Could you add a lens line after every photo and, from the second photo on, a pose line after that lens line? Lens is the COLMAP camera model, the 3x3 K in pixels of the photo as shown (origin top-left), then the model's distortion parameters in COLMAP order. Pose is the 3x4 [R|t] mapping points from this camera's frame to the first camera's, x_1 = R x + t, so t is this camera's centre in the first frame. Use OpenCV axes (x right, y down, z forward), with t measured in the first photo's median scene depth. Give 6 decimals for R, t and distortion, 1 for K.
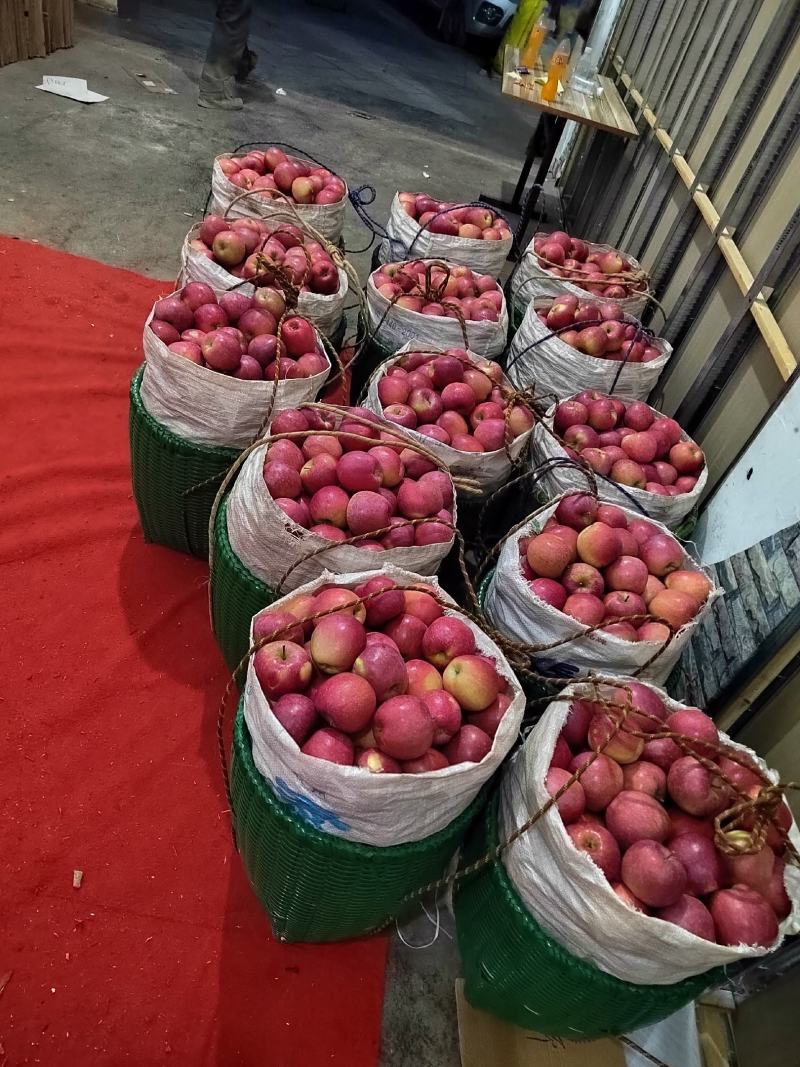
lens RADIAL K [[716.6, 0, 396.0], [0, 716.6, 535.8], [0, 0, 1]] dist [0.047399, -0.046107]
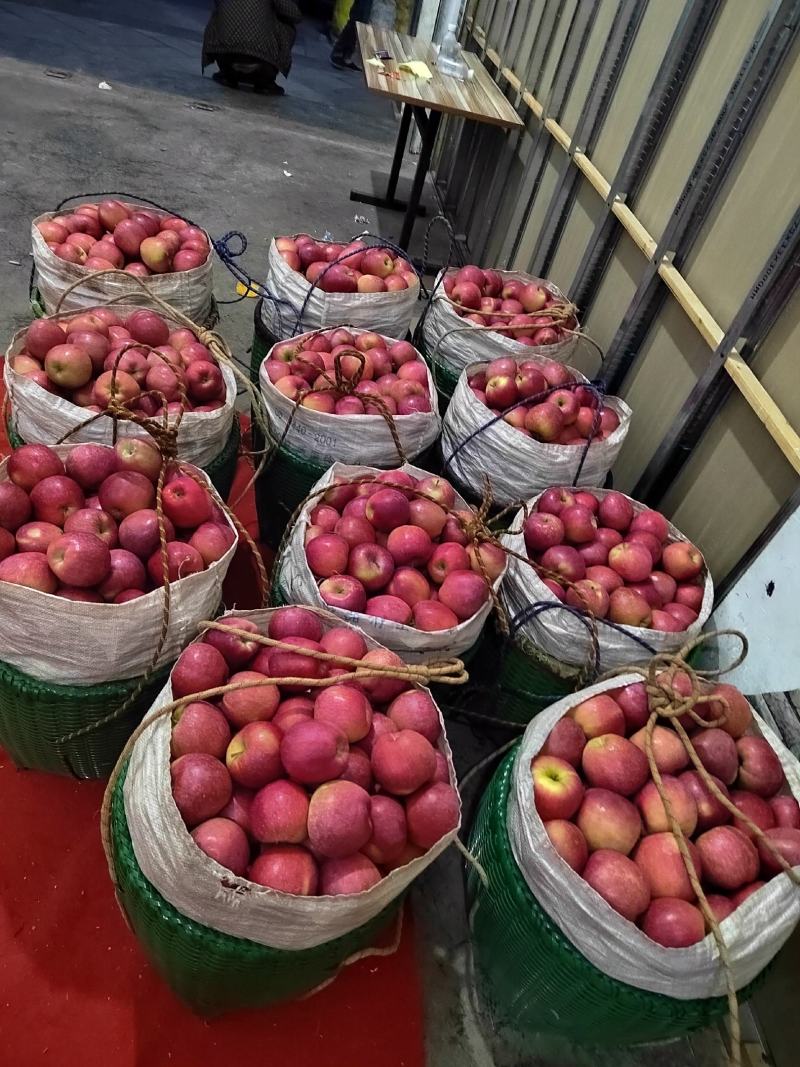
lens RADIAL K [[716.6, 0, 396.0], [0, 716.6, 535.8], [0, 0, 1]] dist [0.047399, -0.046107]
pose [[0.980473, -0.148578, 0.128827, -0.021215], [0.143123, 0.988407, 0.050667, -0.200923], [-0.134862, -0.031240, 0.990372, 0.197225]]
